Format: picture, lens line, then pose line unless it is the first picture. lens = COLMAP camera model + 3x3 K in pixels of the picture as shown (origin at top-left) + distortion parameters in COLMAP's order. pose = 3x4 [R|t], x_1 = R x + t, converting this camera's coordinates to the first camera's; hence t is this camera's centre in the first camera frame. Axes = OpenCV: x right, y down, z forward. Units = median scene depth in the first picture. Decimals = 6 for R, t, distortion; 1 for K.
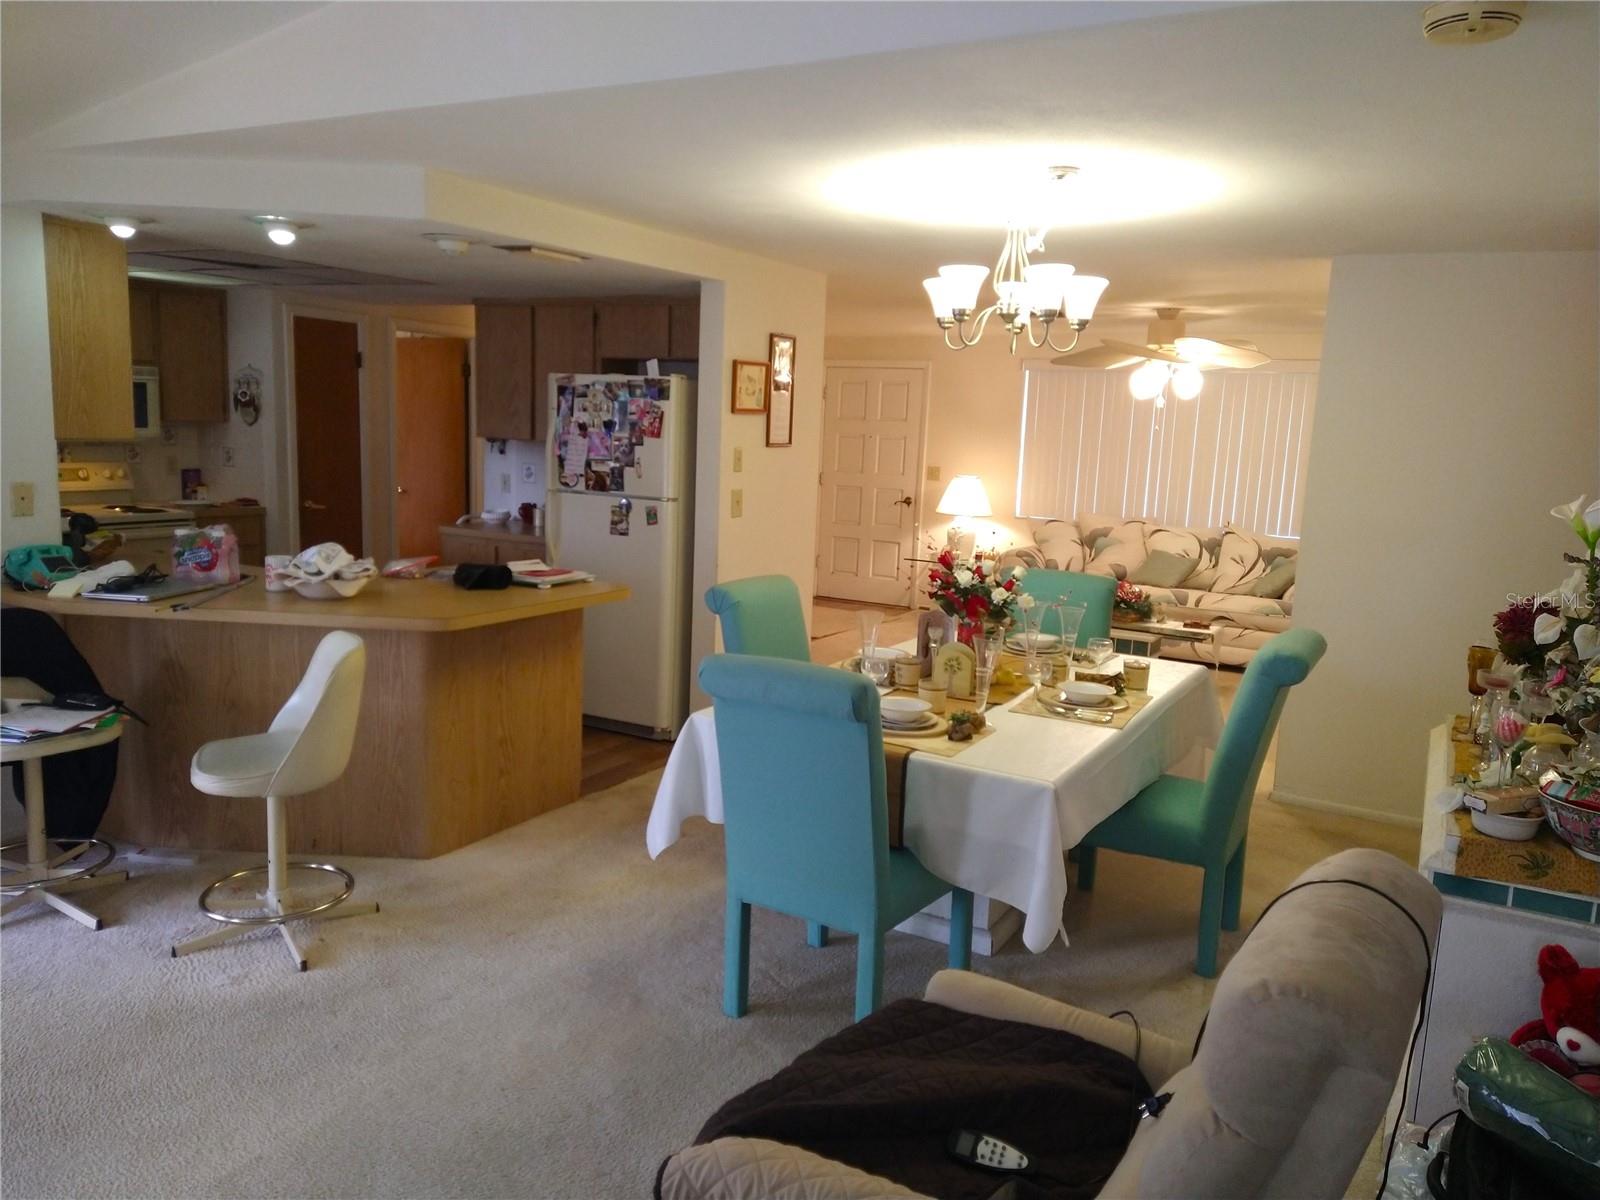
lens RADIAL K [[1175.7, 0, 794.2], [0, 1175.7, 603.3], [0, 0, 1]] dist [0.101894, -0.130978]
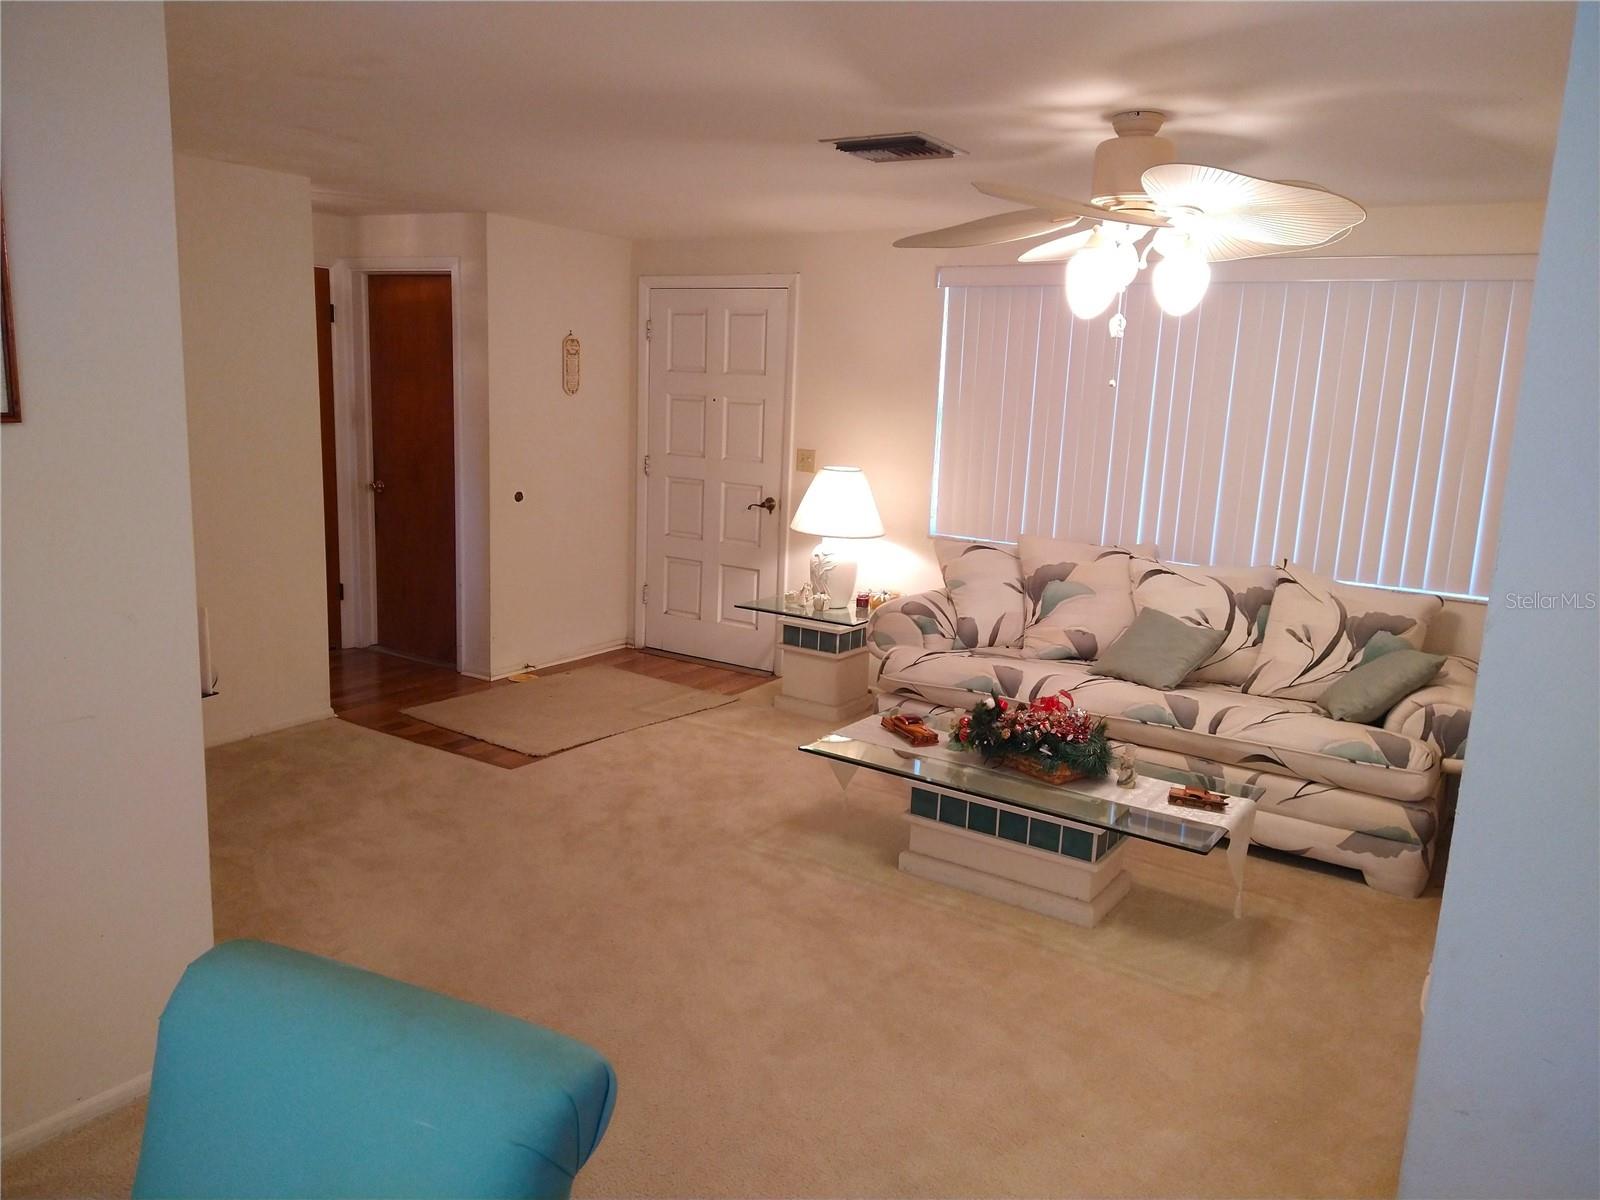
lens RADIAL K [[1175.7, 0, 794.2], [0, 1175.7, 603.3], [0, 0, 1]] dist [0.101894, -0.130978]
pose [[0.997492, 0.017864, -0.068483, 0.178646], [-0.016005, 0.999491, 0.027599, -0.060227], [0.068941, -0.026433, 0.997270, 0.440778]]
